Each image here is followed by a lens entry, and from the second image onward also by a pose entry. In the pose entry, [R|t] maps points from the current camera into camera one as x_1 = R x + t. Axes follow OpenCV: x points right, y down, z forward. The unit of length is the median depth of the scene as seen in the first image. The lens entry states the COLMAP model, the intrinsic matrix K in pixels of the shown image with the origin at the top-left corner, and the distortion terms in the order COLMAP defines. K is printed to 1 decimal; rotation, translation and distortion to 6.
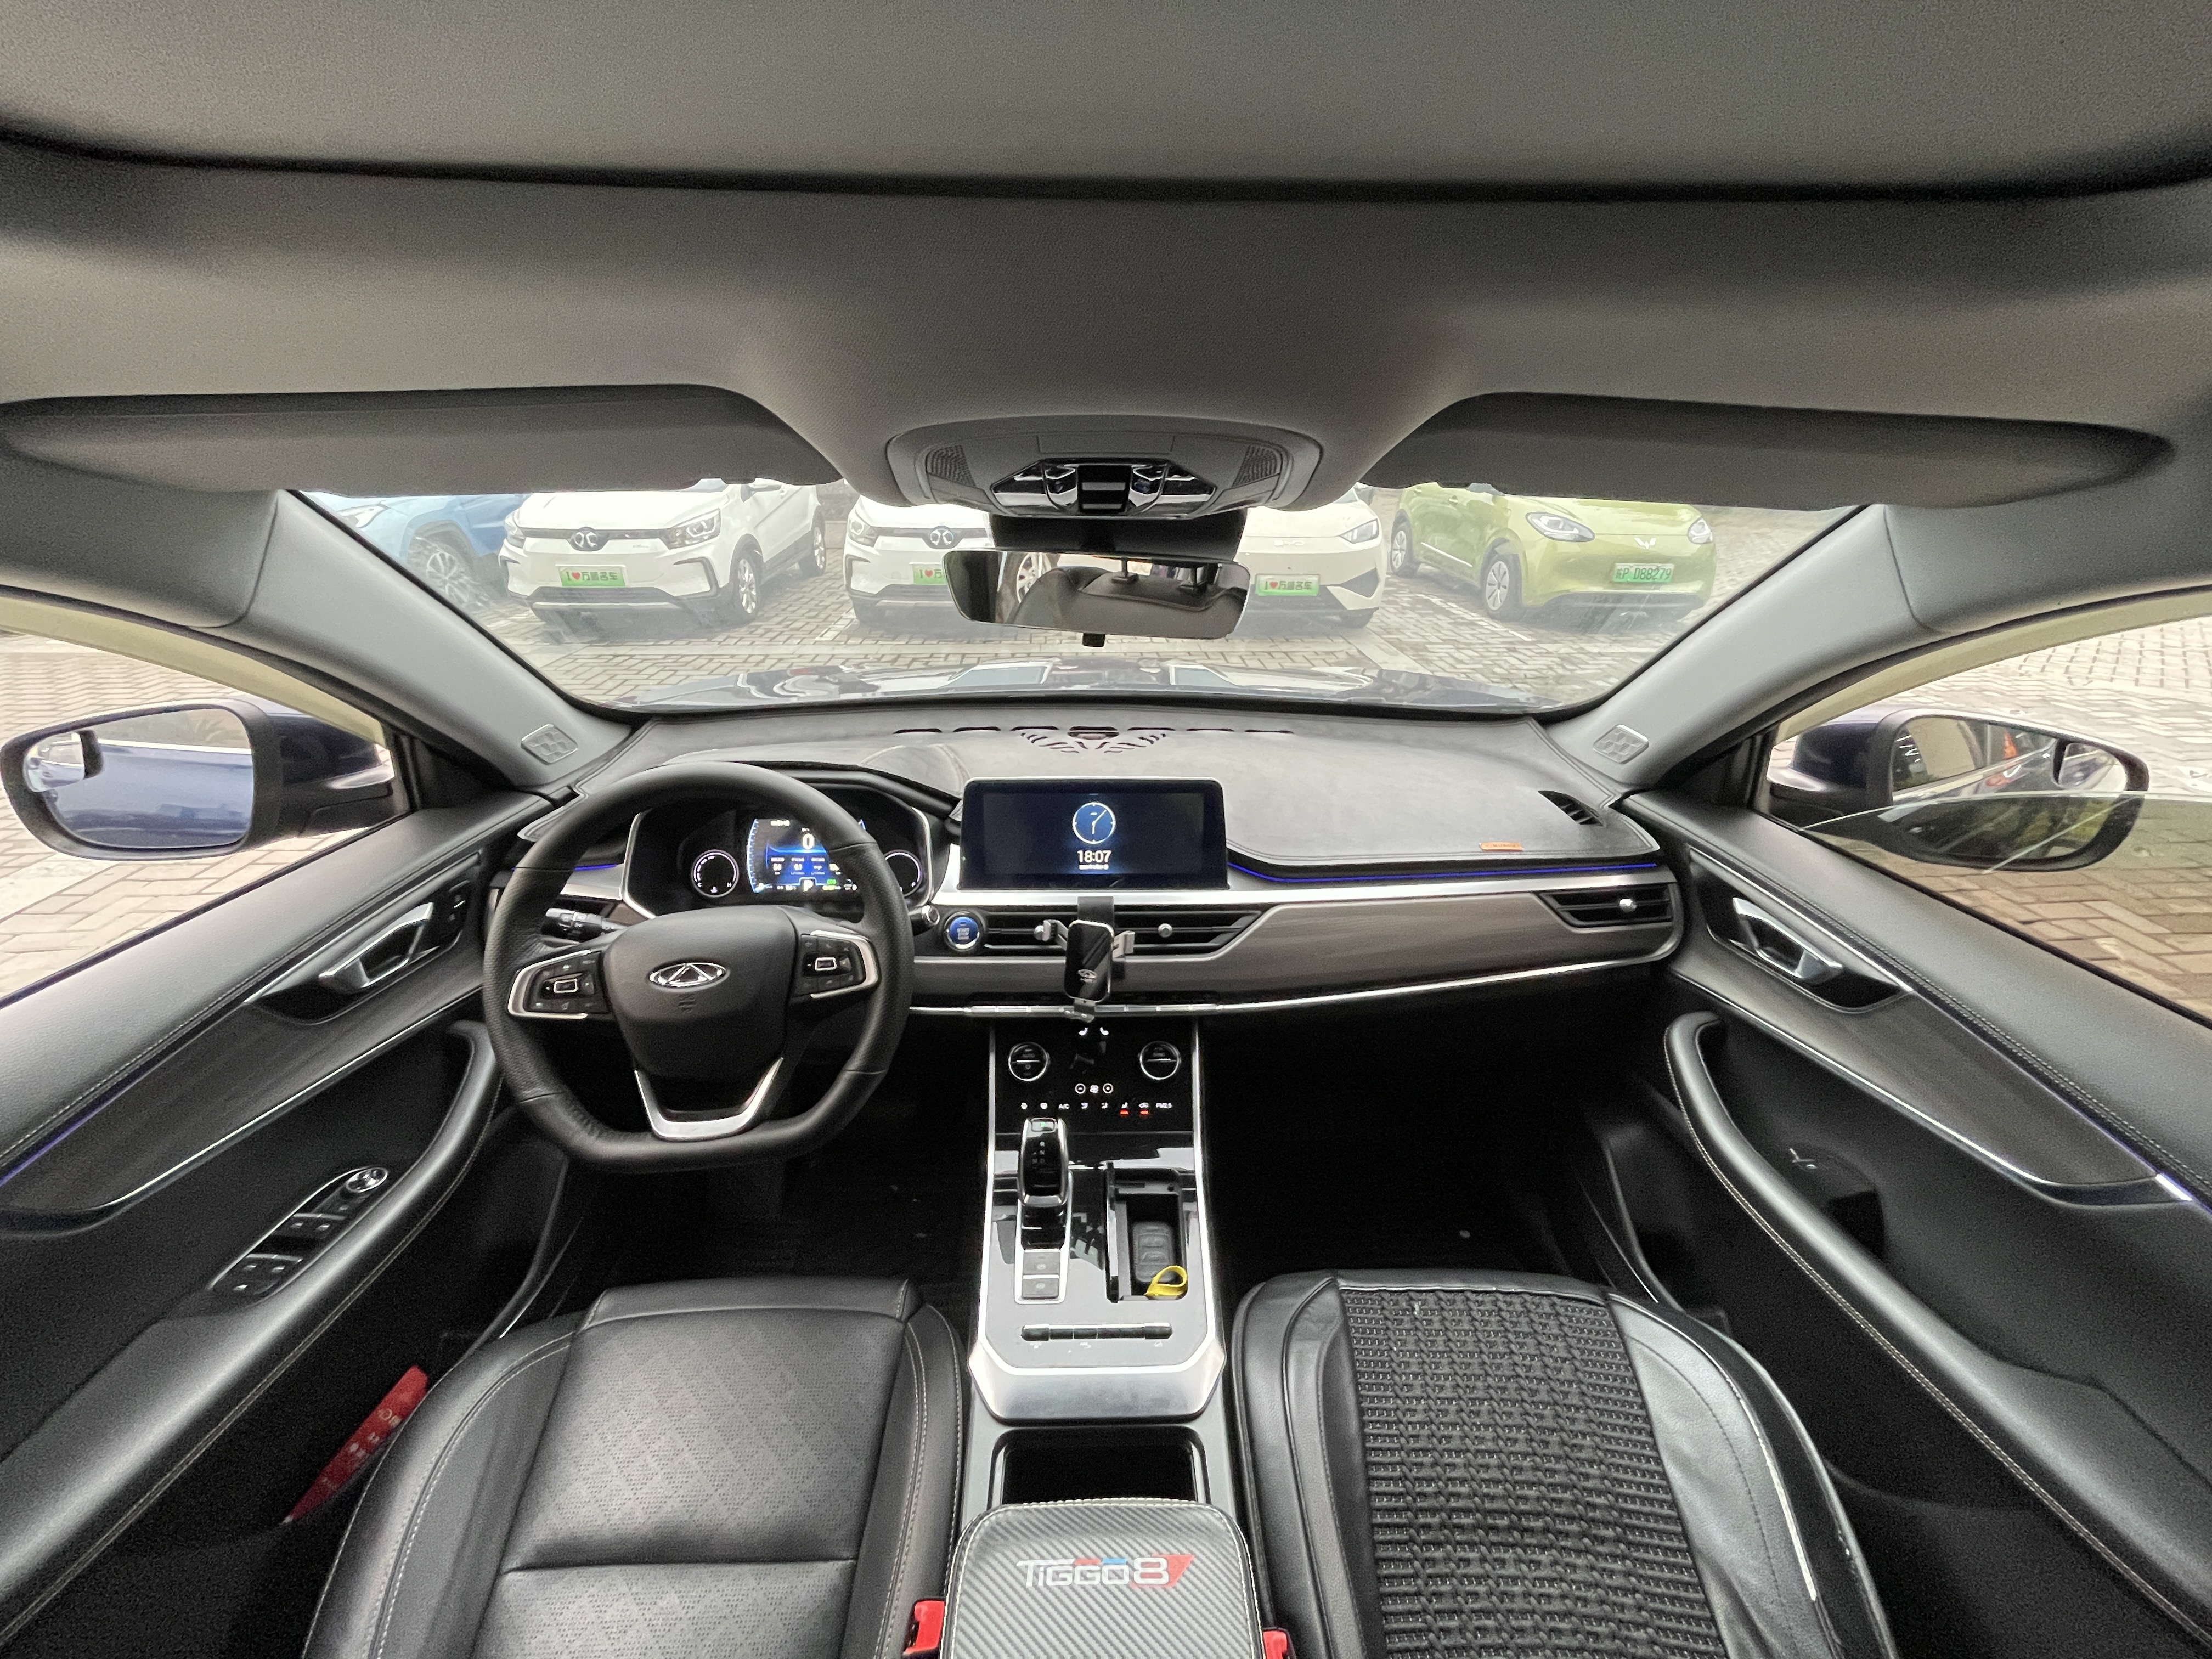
lens RADIAL K [[896.0, 0, 1095.5], [0, 896.0, 830.6], [0, 0, 1]] dist [-0.000543, -0.000071]
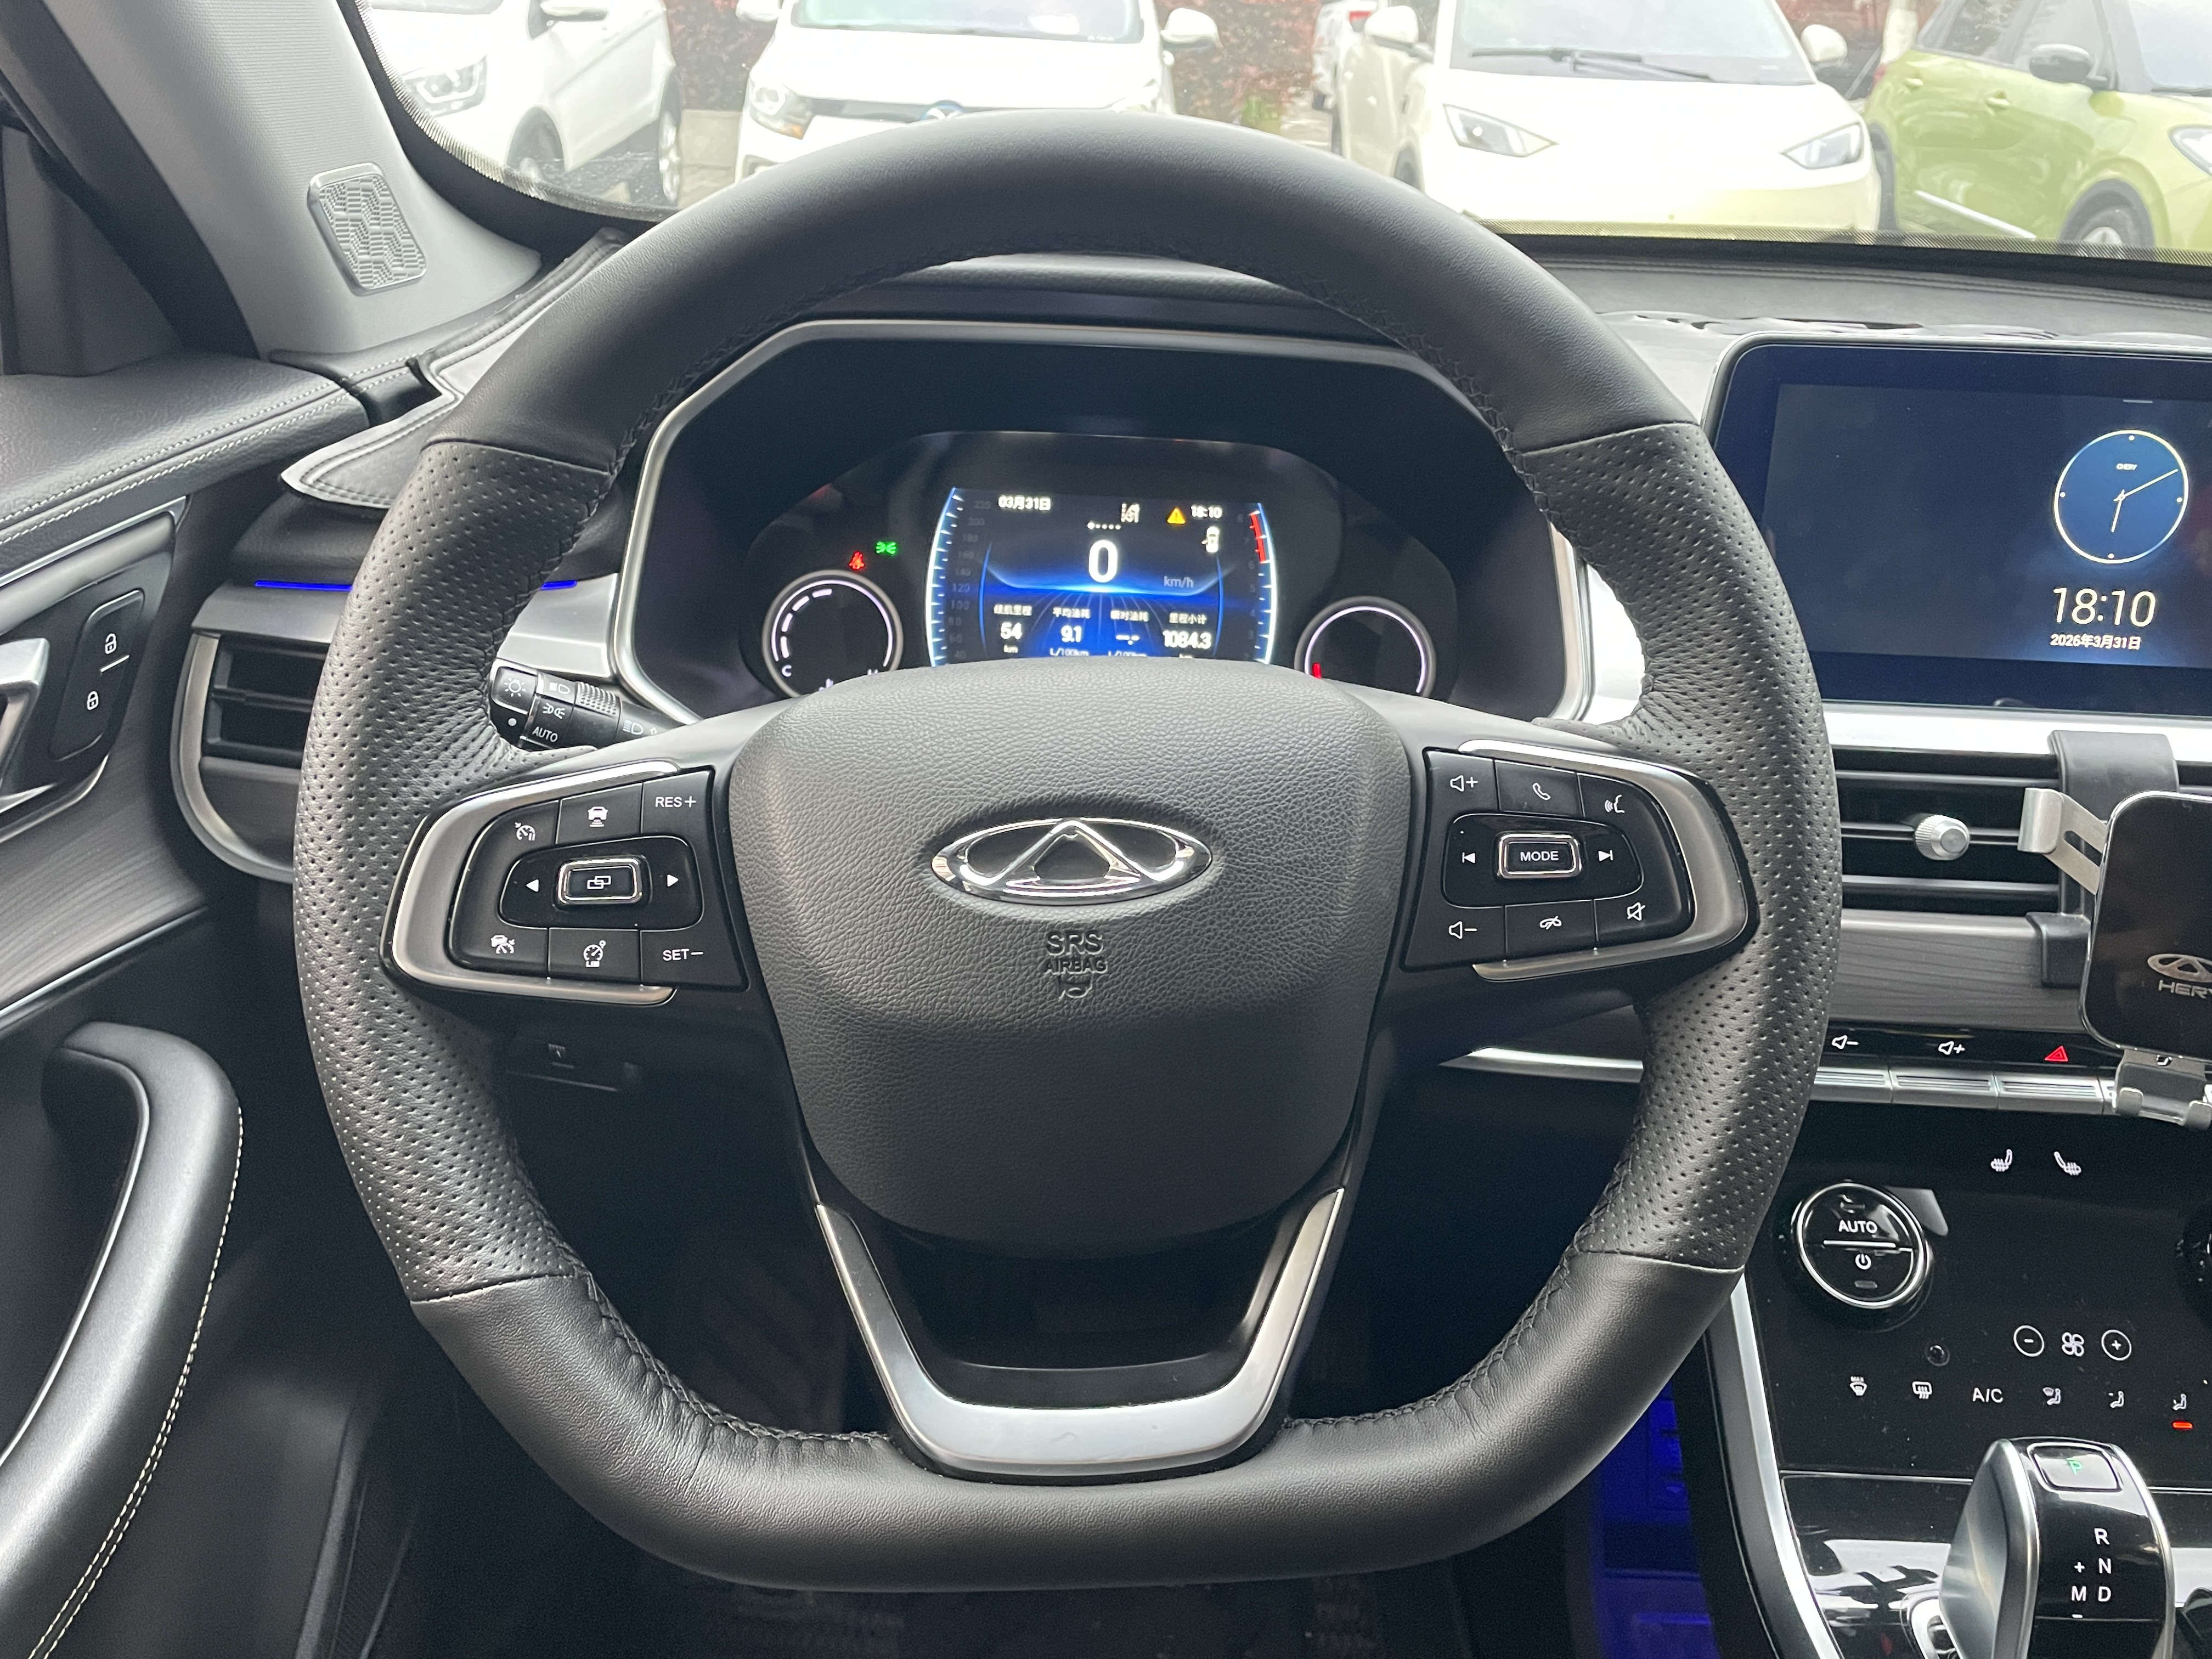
lens RADIAL K [[1759.6, 0, 1092.7], [0, 1759.6, 808.5], [0, 0, 1]] dist [0.028644, -0.039563]
pose [[0.998458, 0.048744, -0.026550, -0.335972], [-0.048289, 0.998680, 0.017492, 0.105297], [0.027368, -0.016183, 0.999494, 0.368790]]
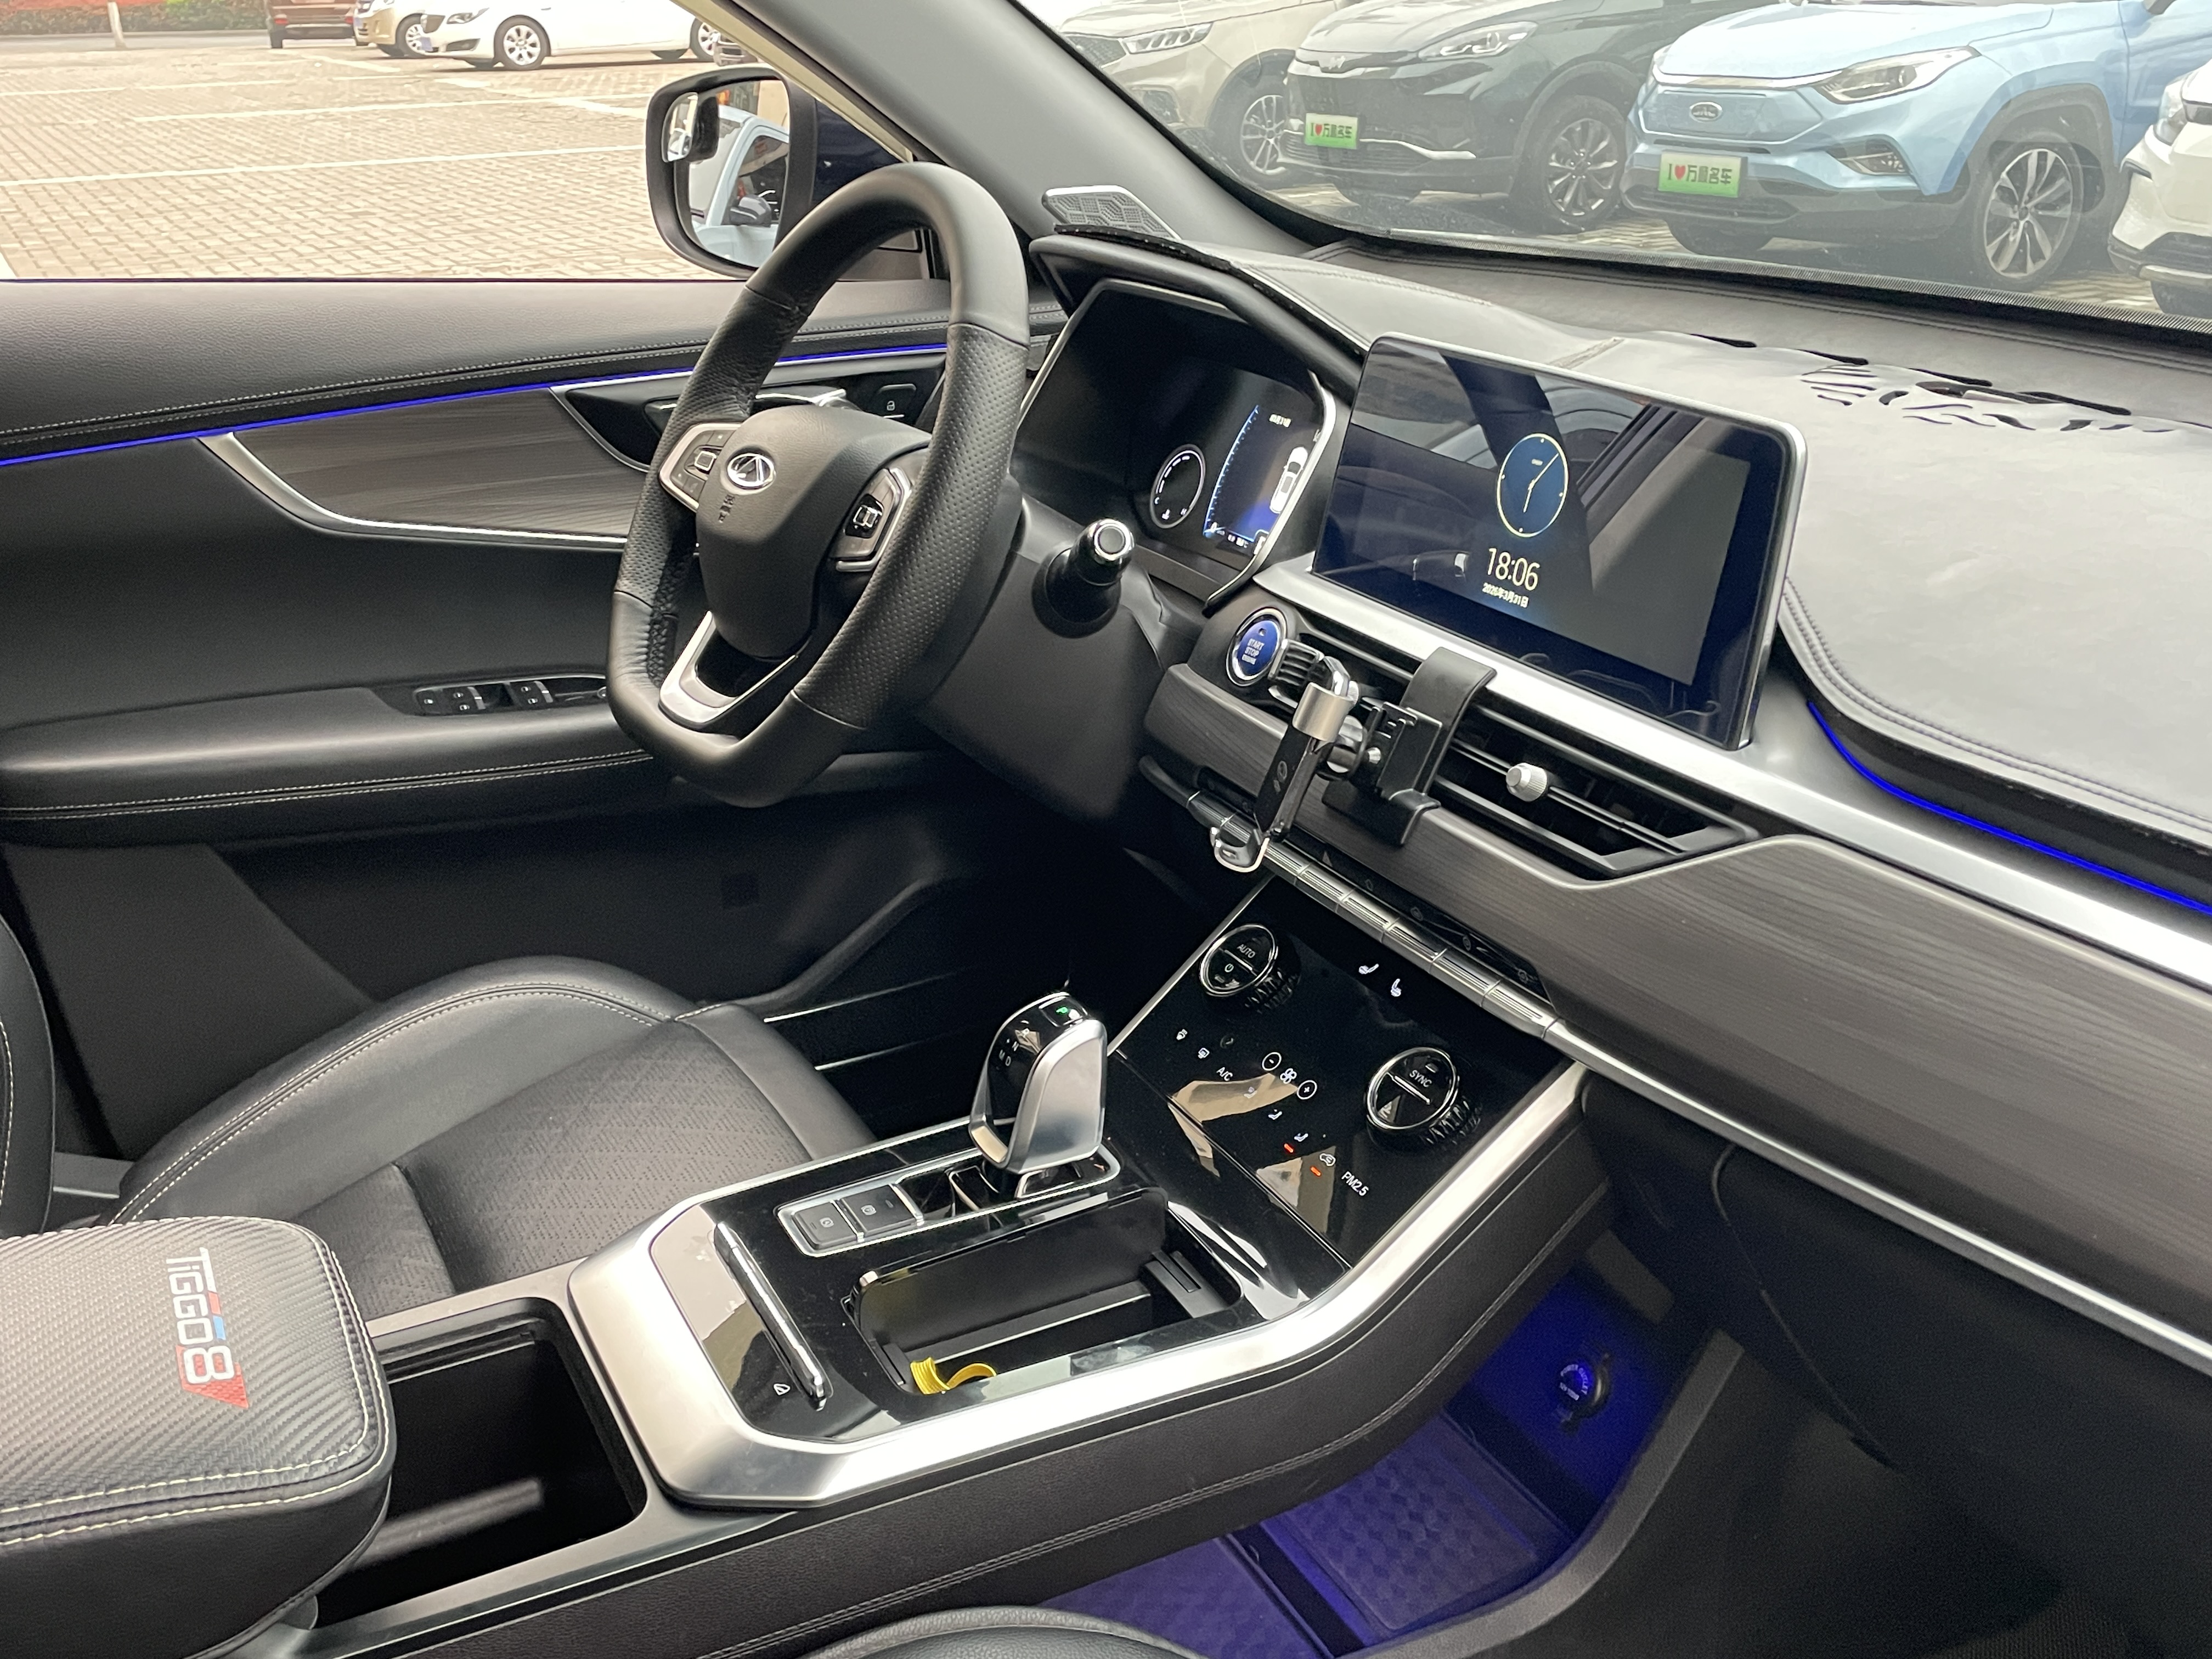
lens RADIAL K [[2046.5, 0, 1096.0], [0, 2046.5, 821.5], [0, 0, 1]] dist [0.067095, 0.000000]
pose [[0.448326, 0.332706, -0.829645, 0.725760], [-0.353530, 0.918470, 0.177285, 0.035168], [0.820987, 0.213822, 0.529396, 0.376076]]
